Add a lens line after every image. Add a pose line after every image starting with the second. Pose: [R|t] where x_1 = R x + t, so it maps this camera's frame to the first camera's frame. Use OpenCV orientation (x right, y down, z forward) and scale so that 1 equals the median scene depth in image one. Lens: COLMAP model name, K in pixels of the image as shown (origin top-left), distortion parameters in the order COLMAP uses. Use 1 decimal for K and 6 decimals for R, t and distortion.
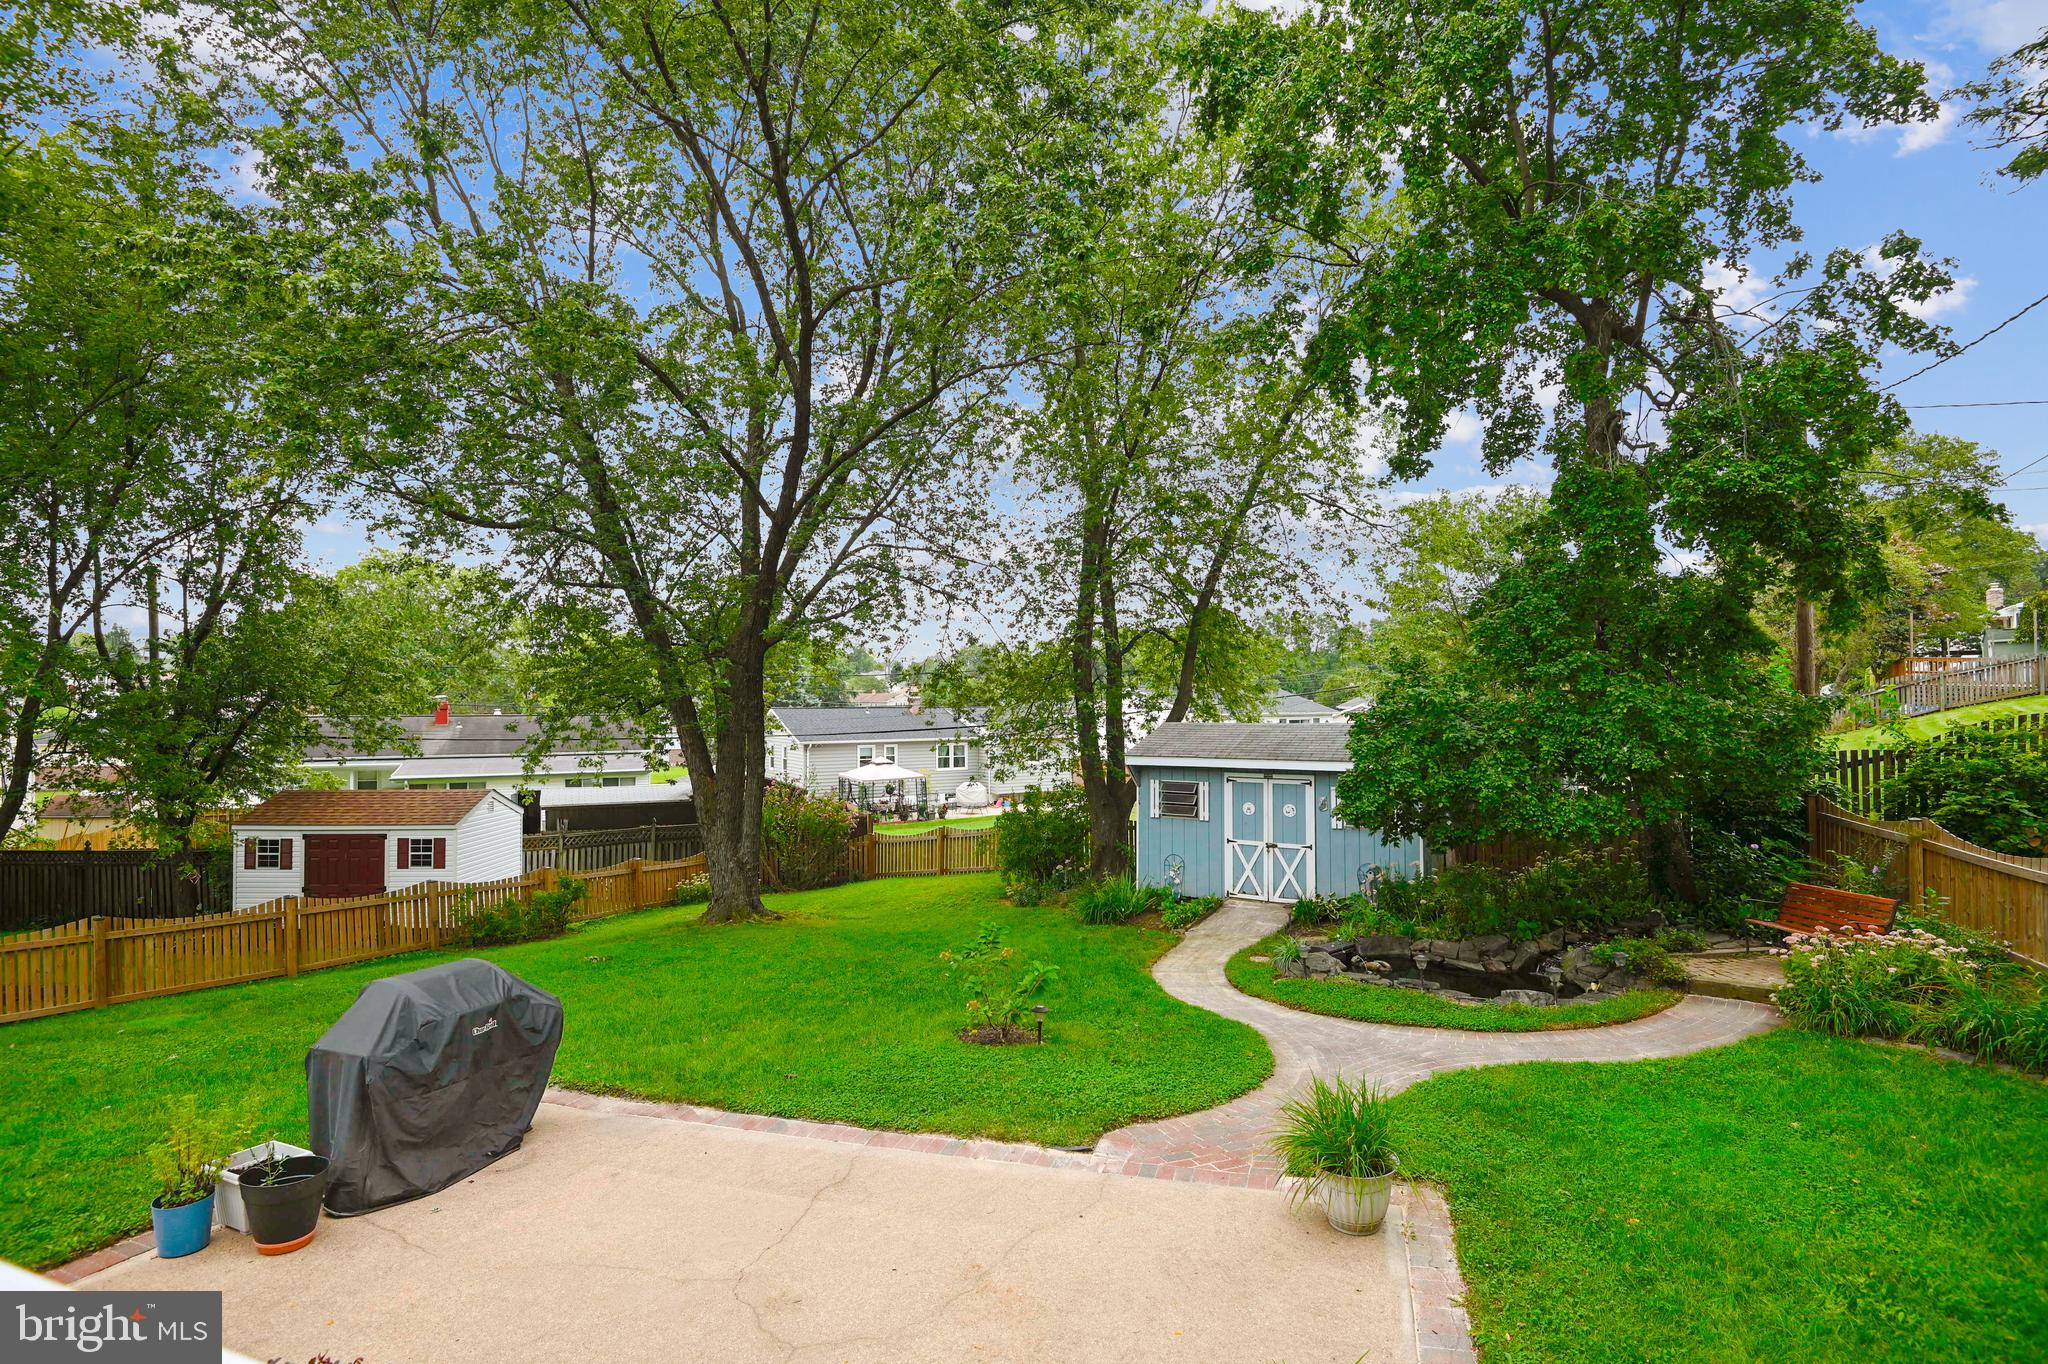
lens RADIAL K [[945.8, 0, 1019.6], [0, 945.8, 678.9], [0, 0, 1]] dist [-0.028828, -0.006737]
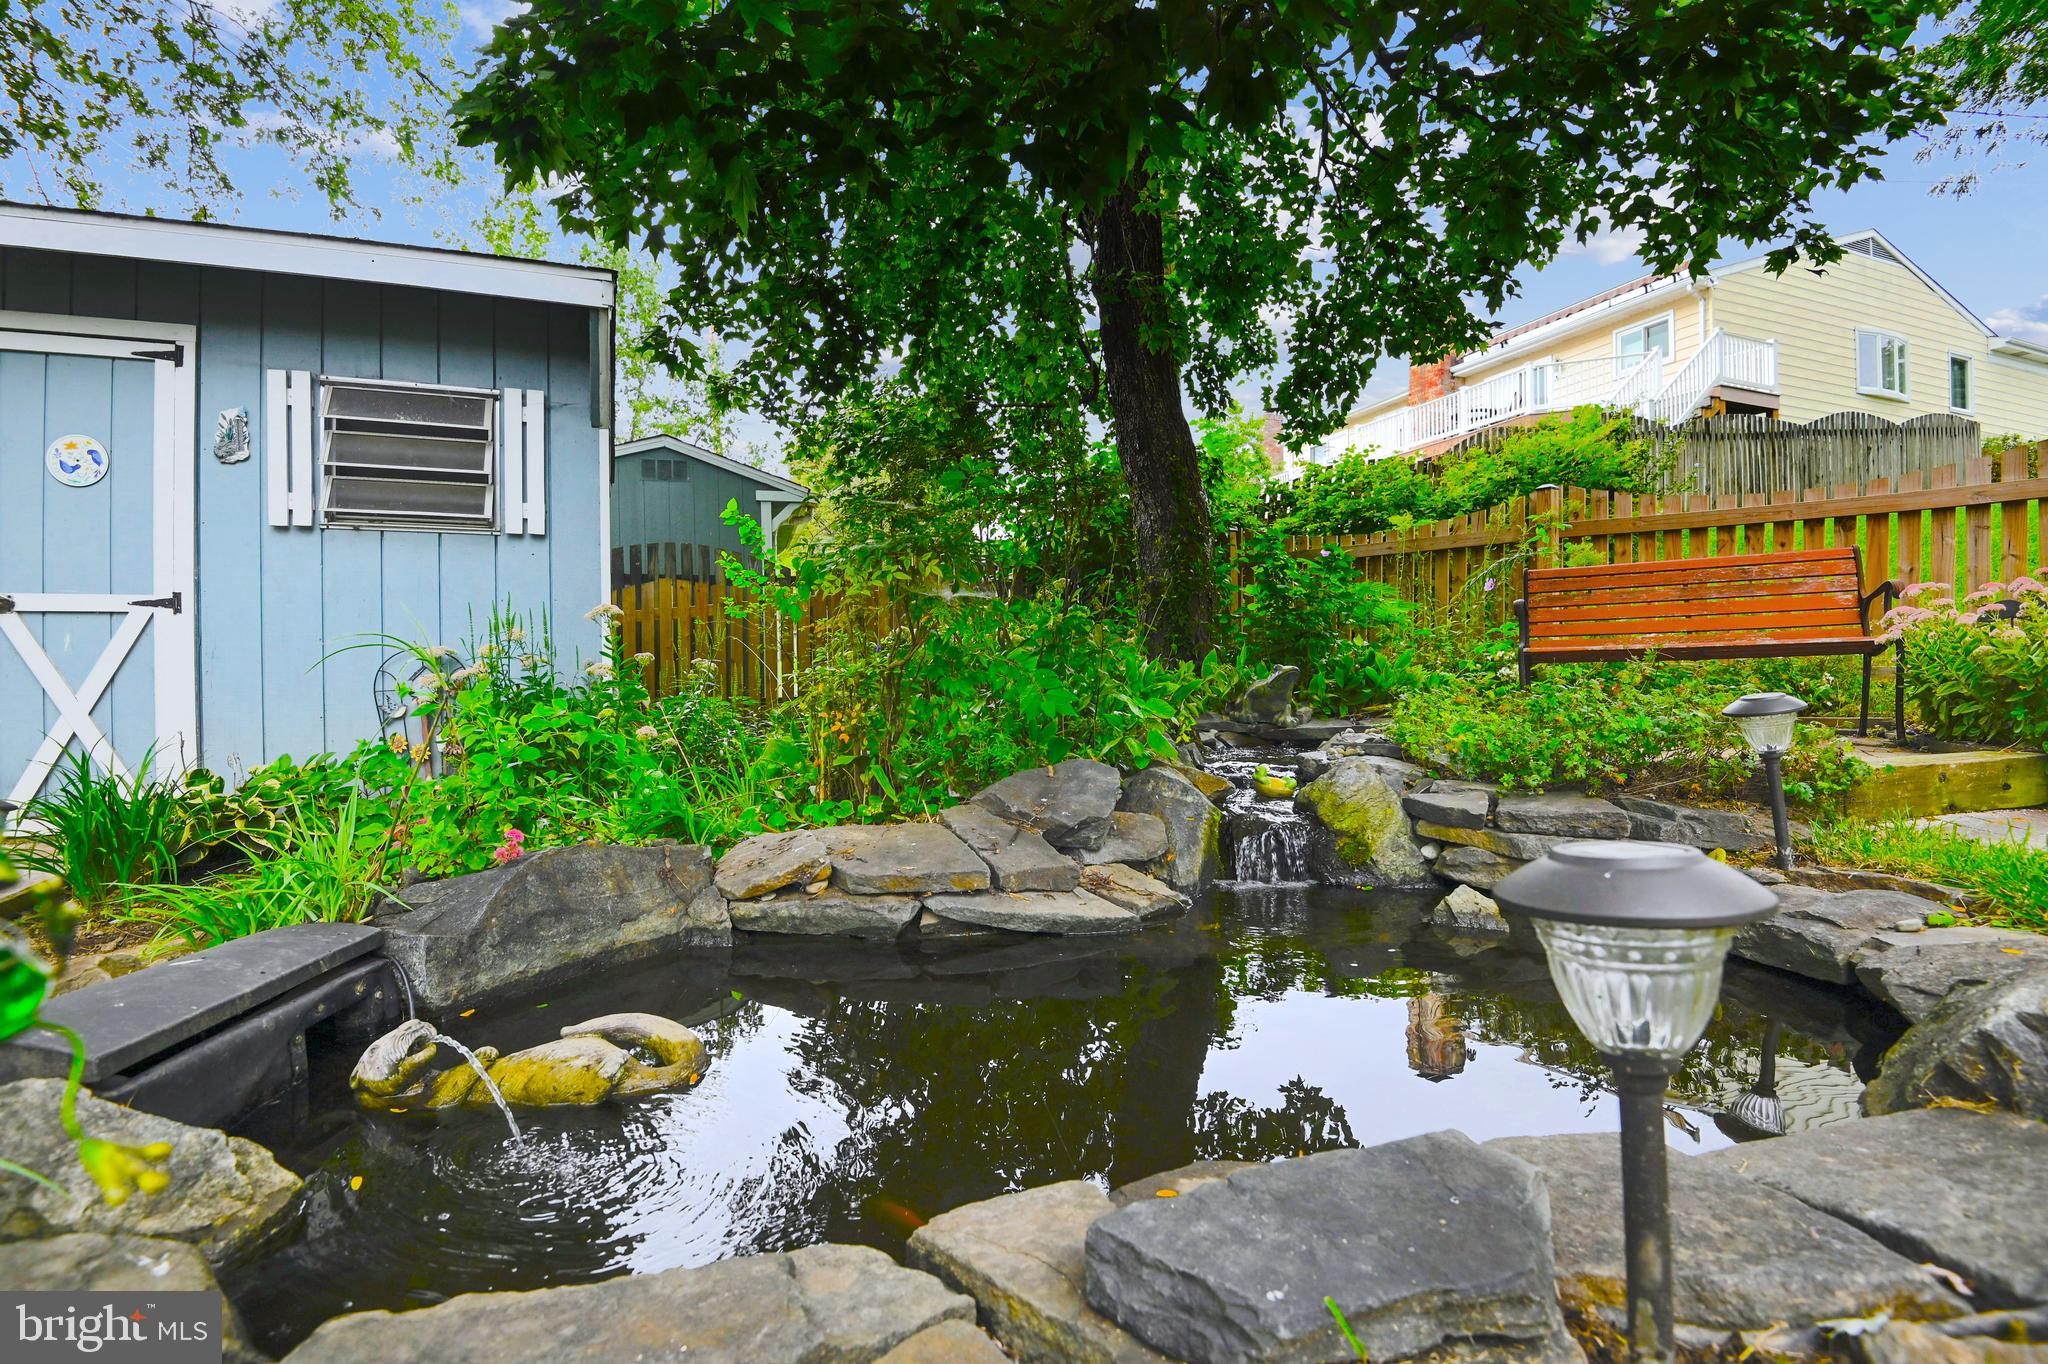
lens RADIAL K [[945.8, 0, 1018.4], [0, 945.8, 677.6], [0, 0, 1]] dist [-0.028828, -0.006737]
pose [[0.574763, -0.006510, 0.818294, 0.303495], [-0.018984, 0.999593, 0.021286, 0.243155], [-0.818100, -0.027769, 0.574406, 0.857065]]
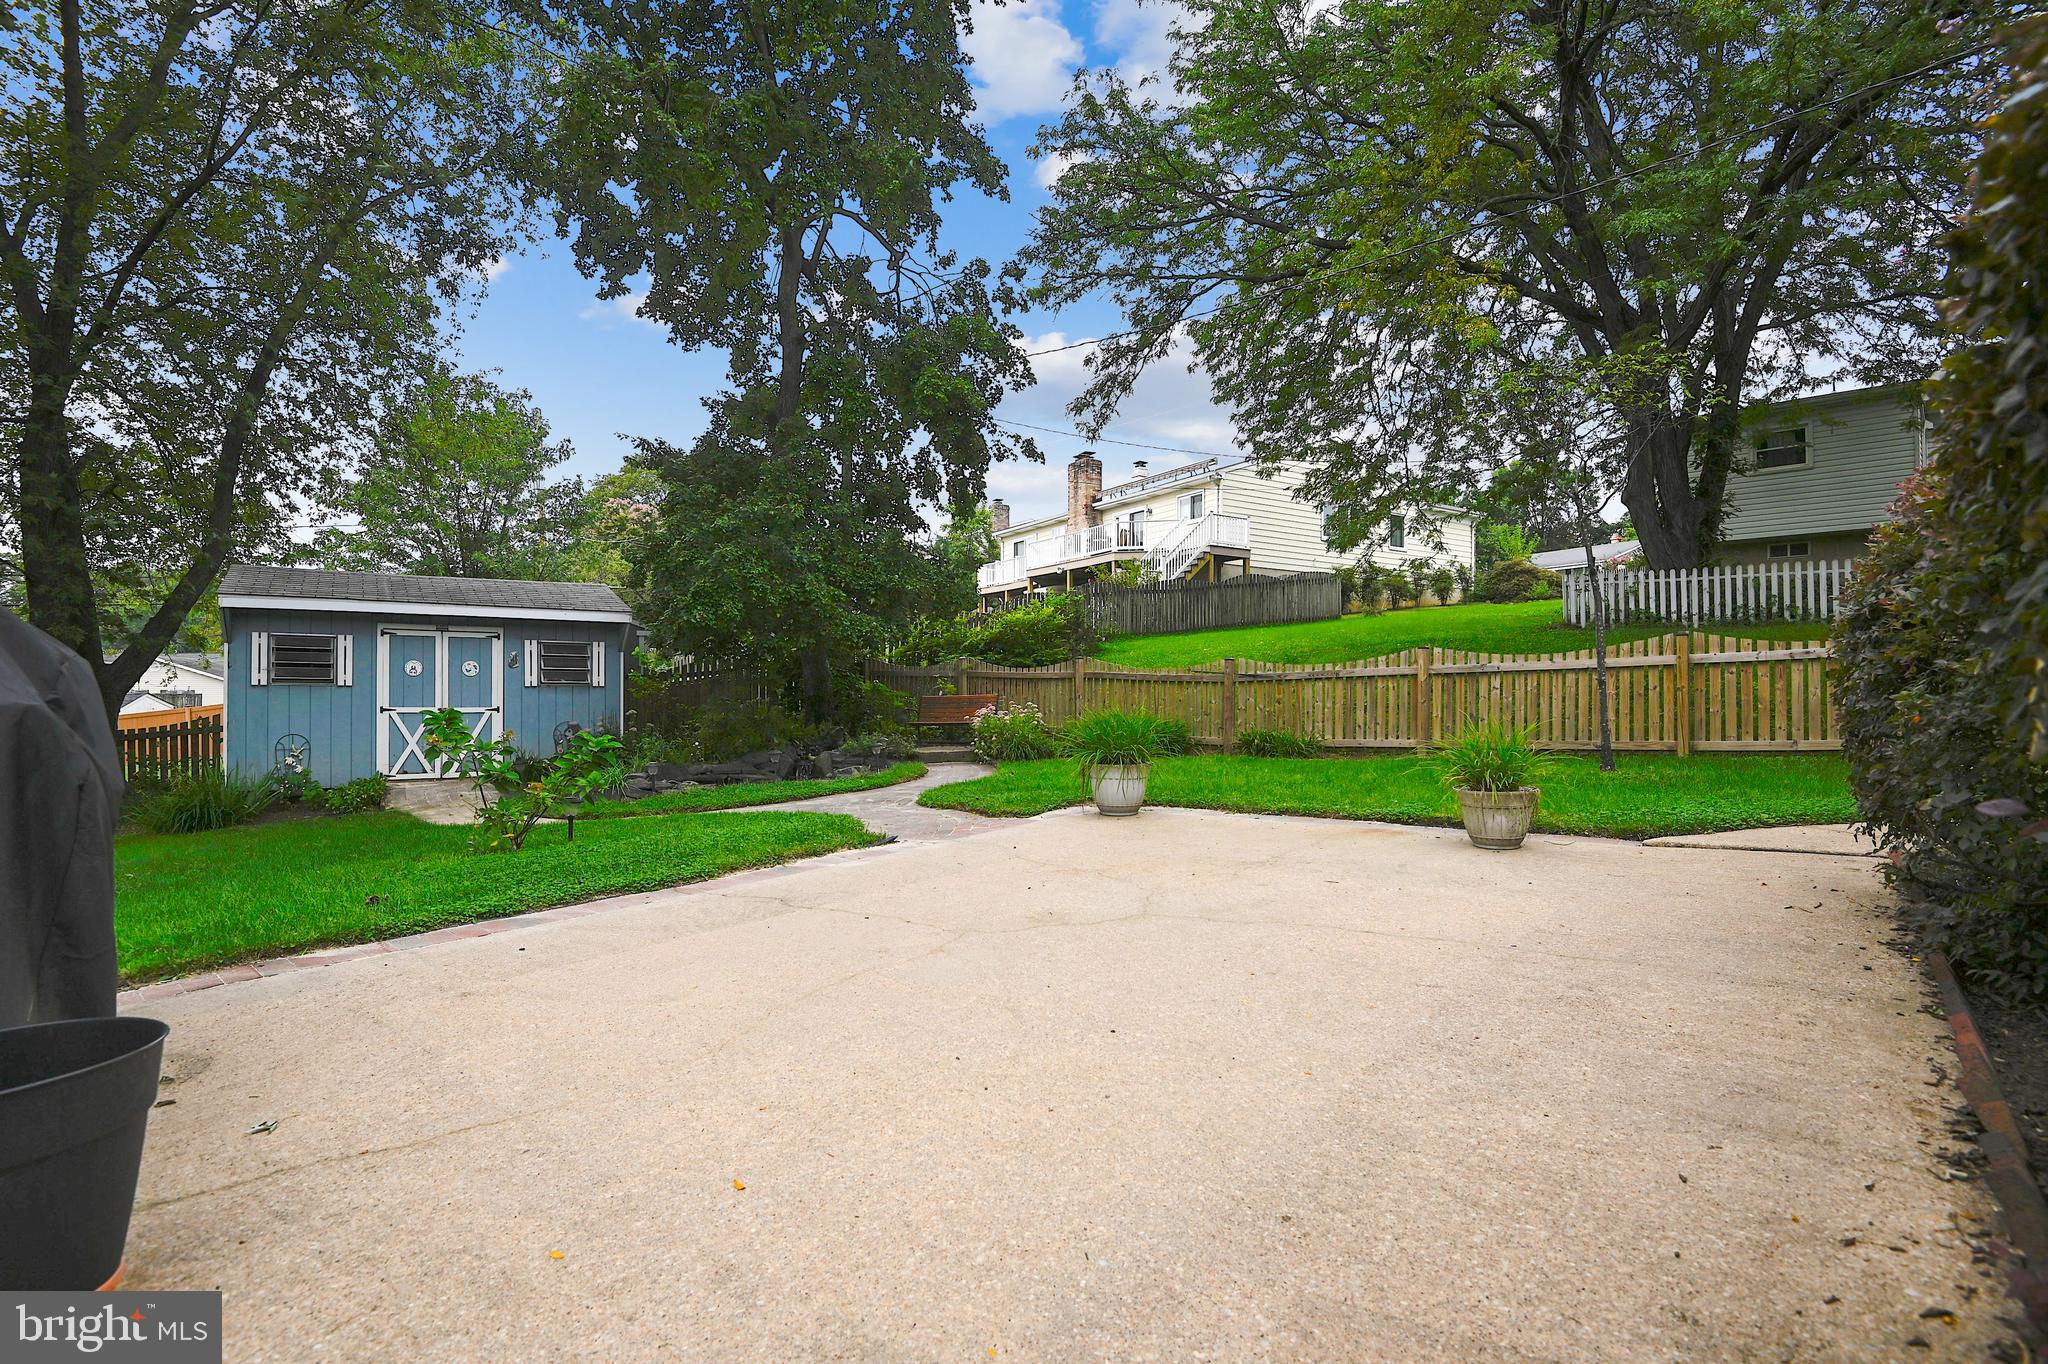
lens RADIAL K [[945.8, 0, 1025.5], [0, 945.8, 693.8], [0, 0, 1]] dist [-0.028828, -0.006737]
pose [[0.377654, 0.005250, 0.925932, -0.401604], [-0.030480, 0.999512, 0.006764, 0.183889], [-0.925445, -0.030777, 0.377630, 0.277038]]
